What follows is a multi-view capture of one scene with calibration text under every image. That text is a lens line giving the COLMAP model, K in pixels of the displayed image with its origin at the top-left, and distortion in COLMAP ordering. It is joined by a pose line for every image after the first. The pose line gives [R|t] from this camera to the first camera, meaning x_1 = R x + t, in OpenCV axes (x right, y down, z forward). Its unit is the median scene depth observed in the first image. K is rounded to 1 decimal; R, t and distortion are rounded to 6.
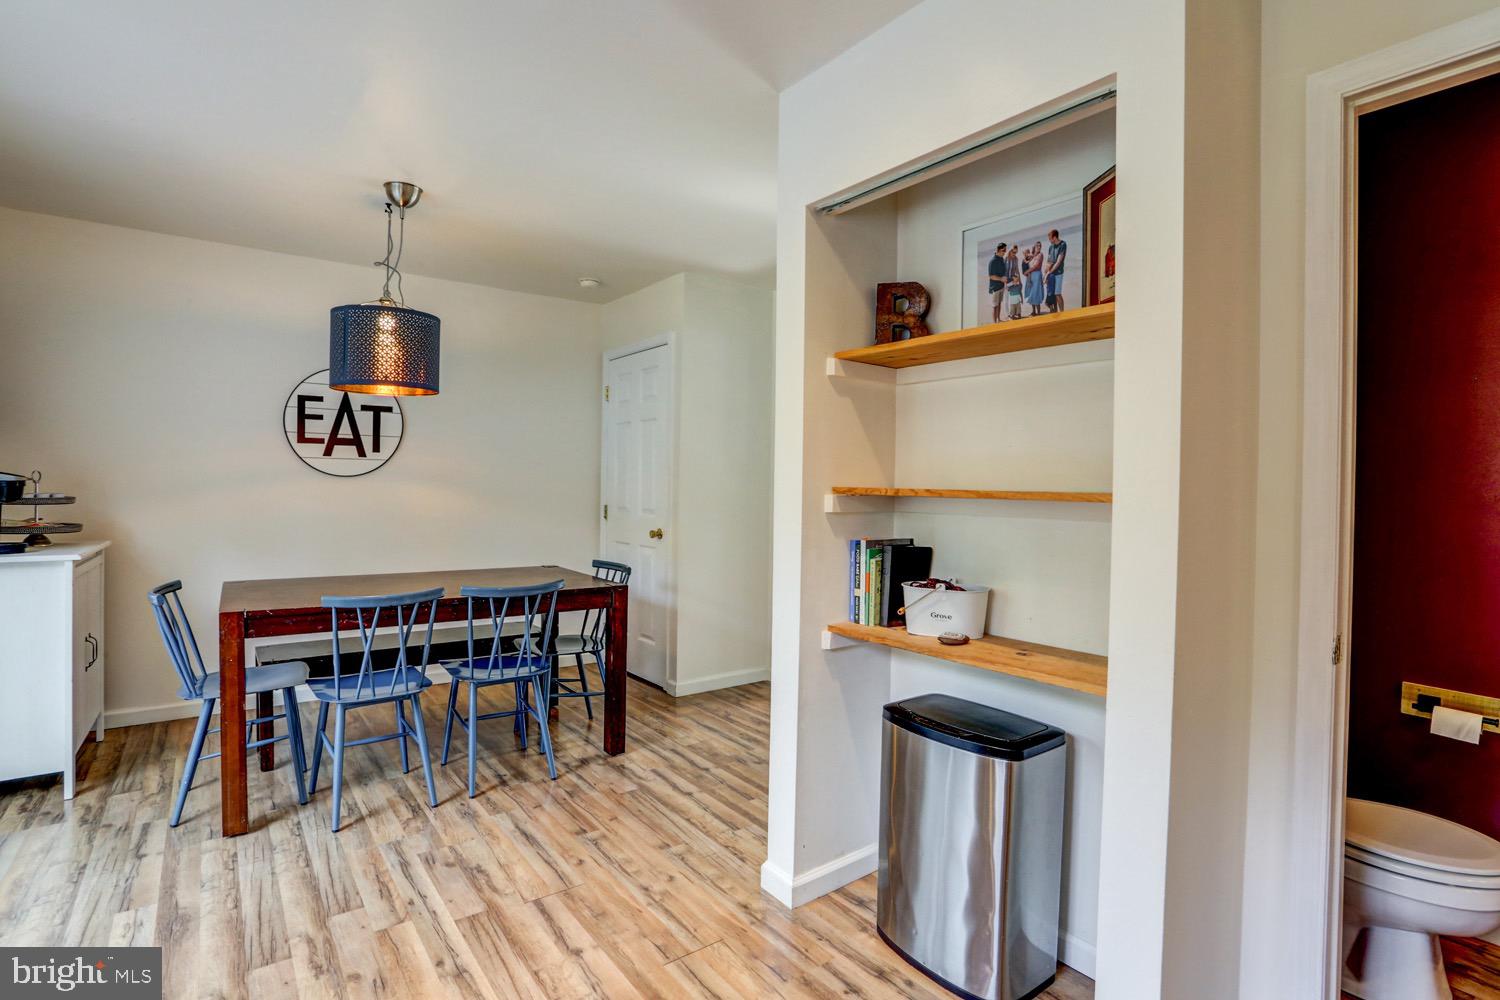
lens RADIAL K [[730.9, 0, 753.3], [0, 730.9, 489.8], [0, 0, 1]] dist [-0.067993, 0.026287]
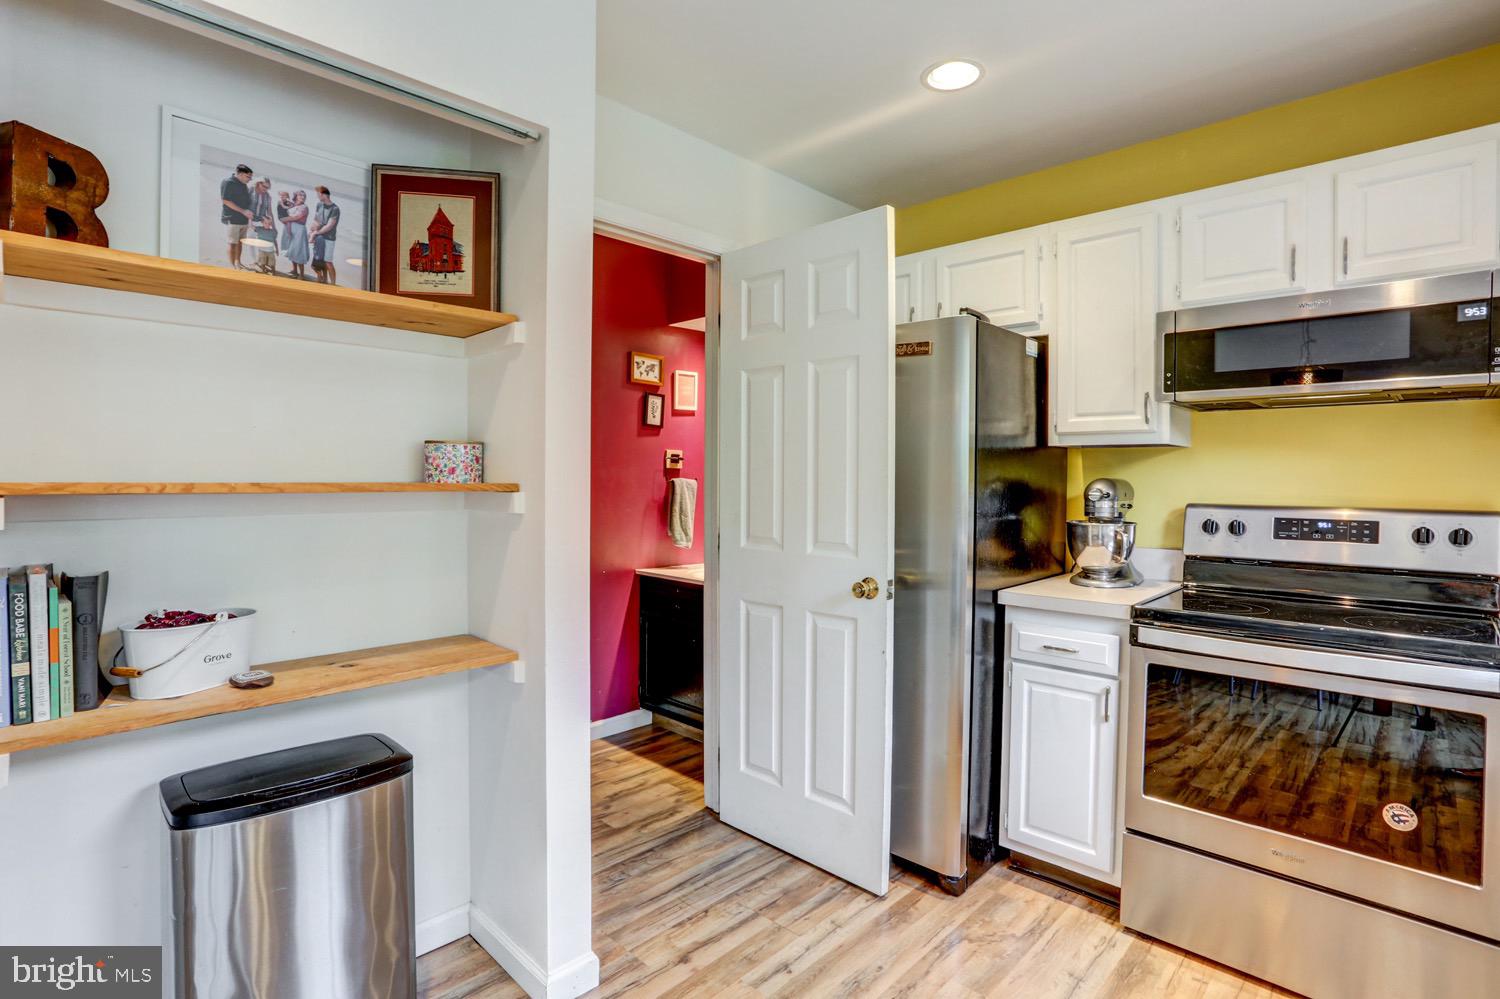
lens RADIAL K [[730.9, 0, 754.1], [0, 730.9, 488.7], [0, 0, 1]] dist [-0.067993, 0.026287]
pose [[-0.145509, -0.029928, 0.988904, -0.373118], [0.002604, 0.999527, 0.030633, -0.010036], [-0.989353, 0.007032, -0.145363, 0.418978]]
